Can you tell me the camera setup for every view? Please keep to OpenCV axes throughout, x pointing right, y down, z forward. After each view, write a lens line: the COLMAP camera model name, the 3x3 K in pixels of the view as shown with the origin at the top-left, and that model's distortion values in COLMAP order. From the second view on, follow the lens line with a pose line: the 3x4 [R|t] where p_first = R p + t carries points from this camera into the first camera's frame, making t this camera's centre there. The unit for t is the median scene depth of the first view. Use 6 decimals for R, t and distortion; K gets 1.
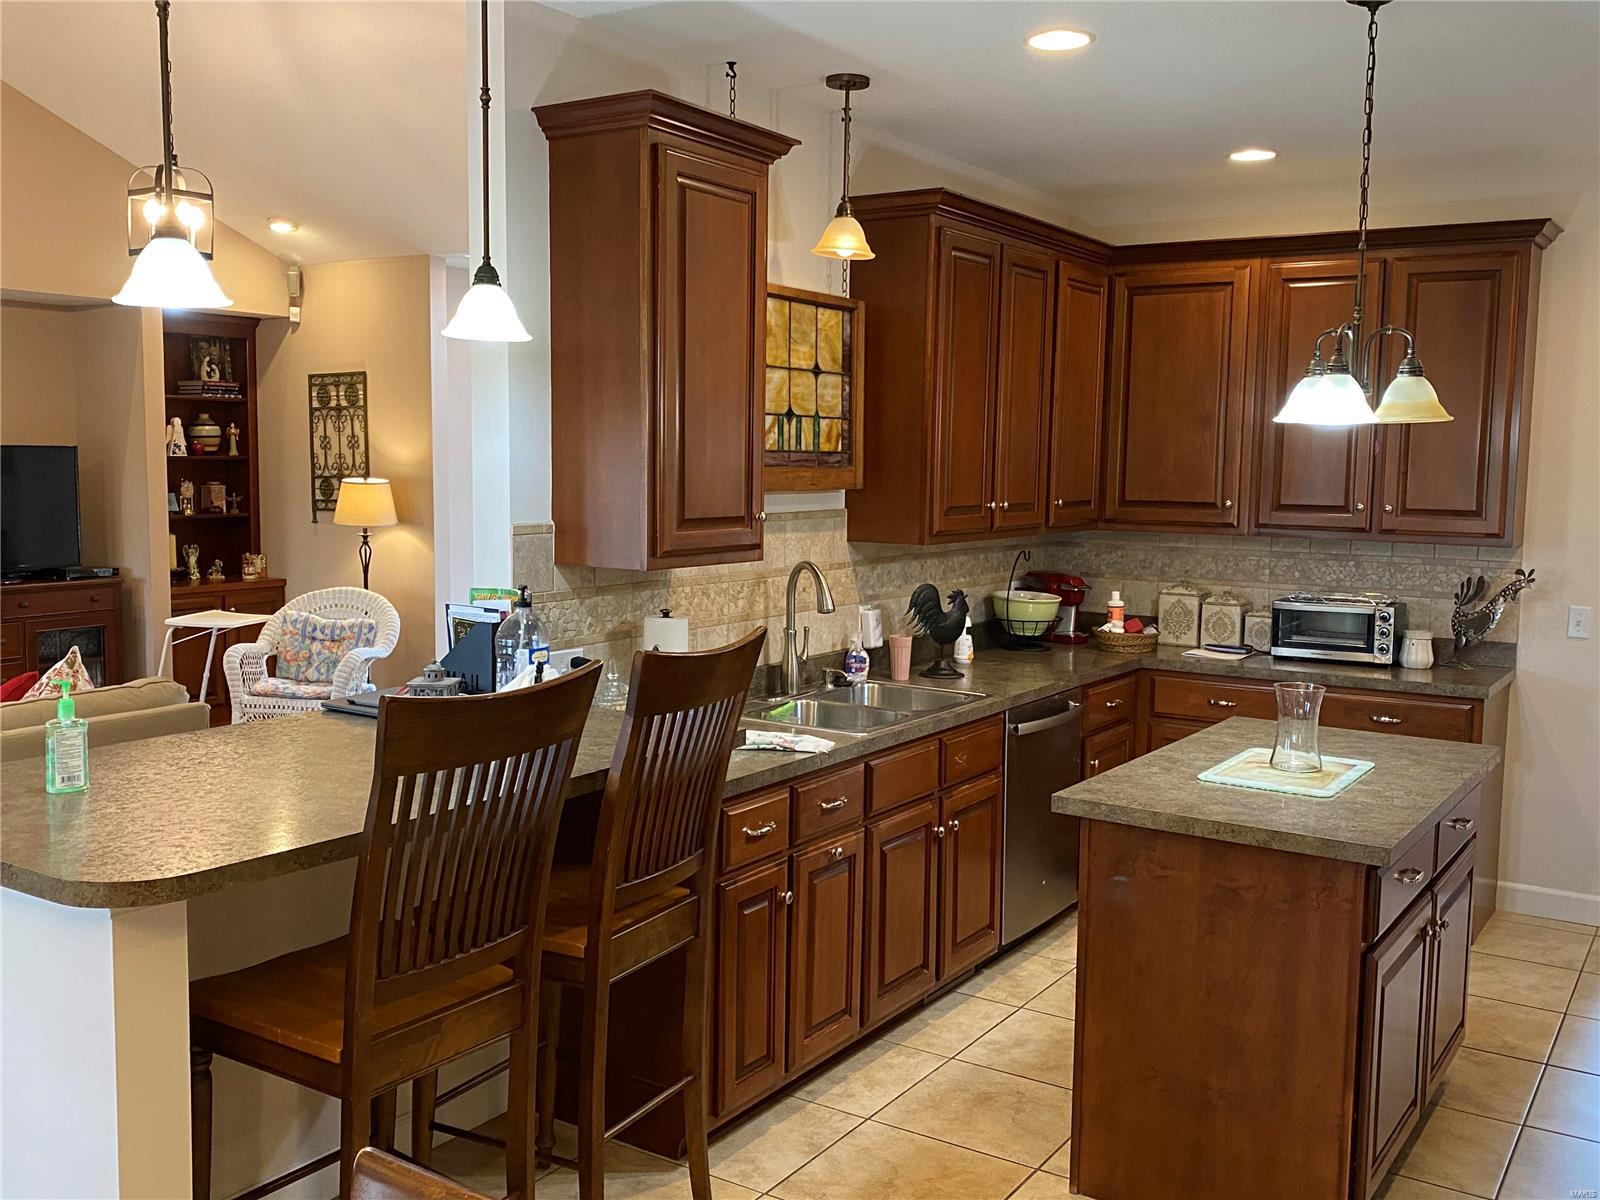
lens RADIAL K [[1481.2, 0, 800.0], [0, 1481.2, 600.0], [0, 0, 1]] dist [0.147040, -0.334154]
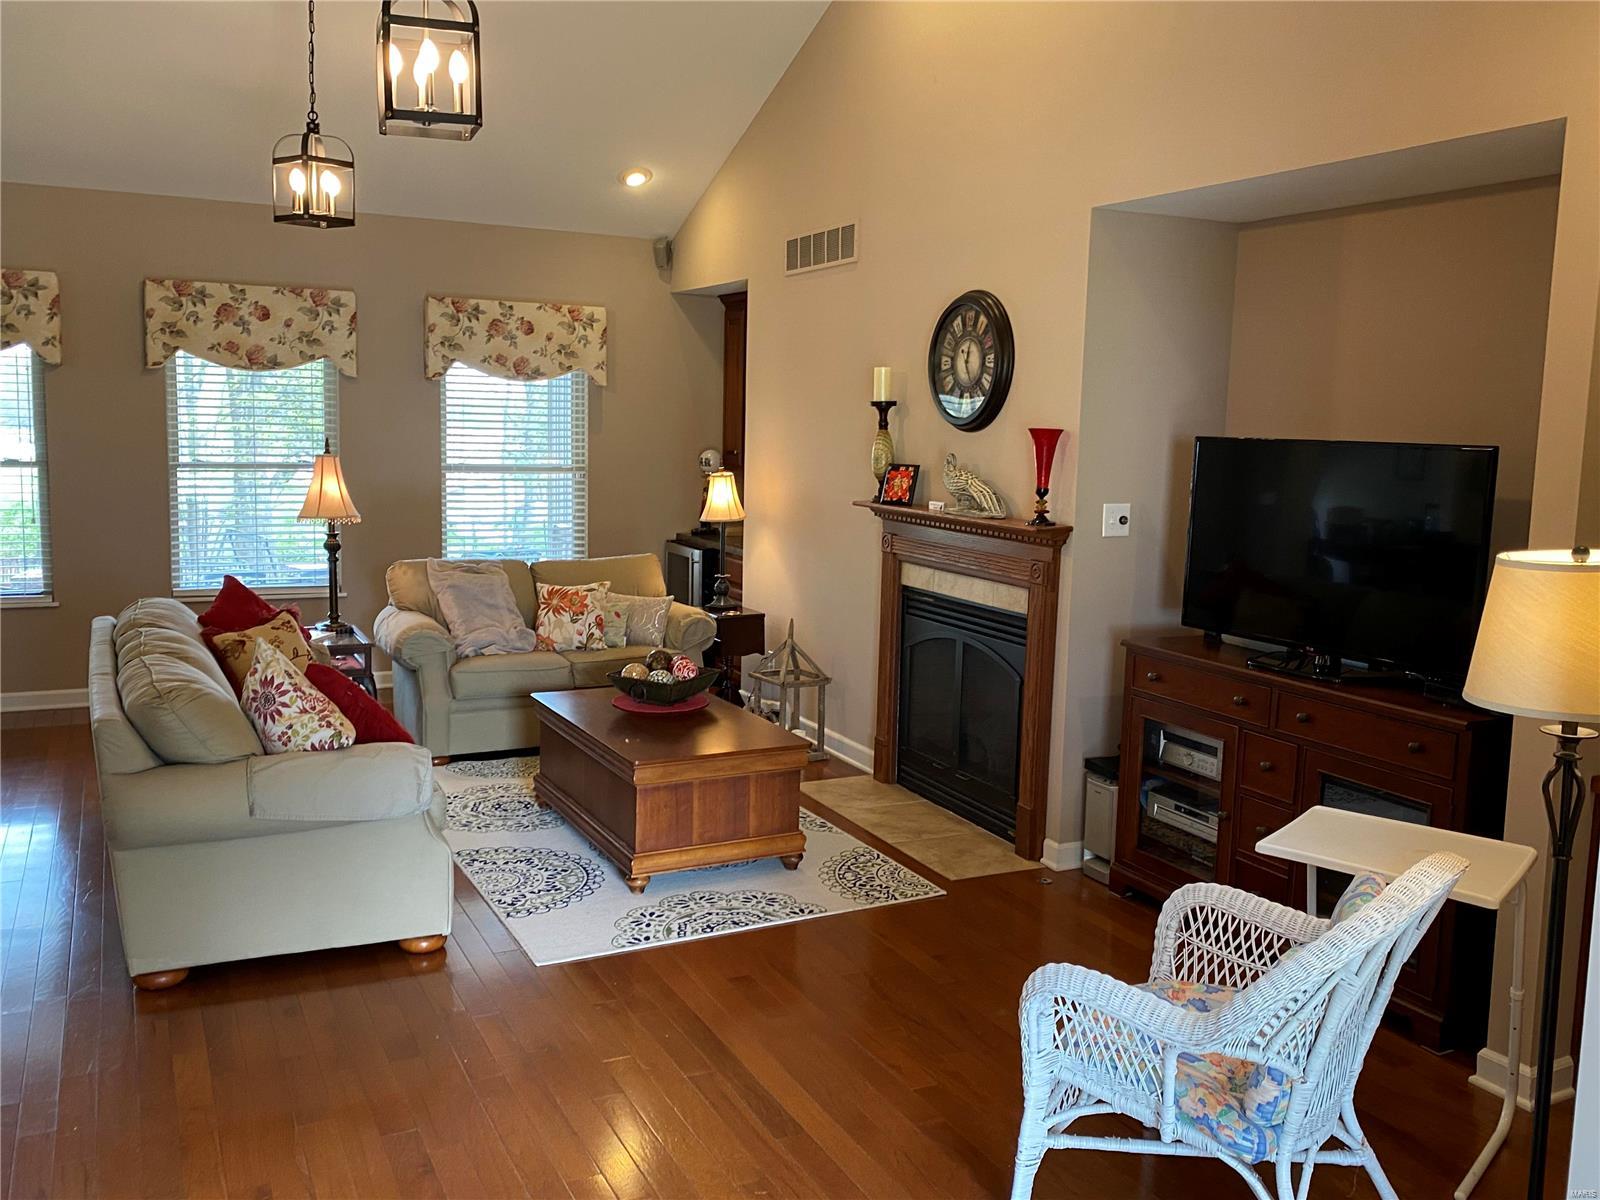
lens RADIAL K [[1350.9, 0, 804.1], [0, 1350.9, 581.7], [0, 0, 1]] dist [0.089802, -0.173757]
pose [[-0.501828, 0.080123, -0.861248, 0.036935], [-0.119176, 0.979800, 0.160593, -0.155473], [0.856718, 0.183230, -0.482142, 1.534788]]
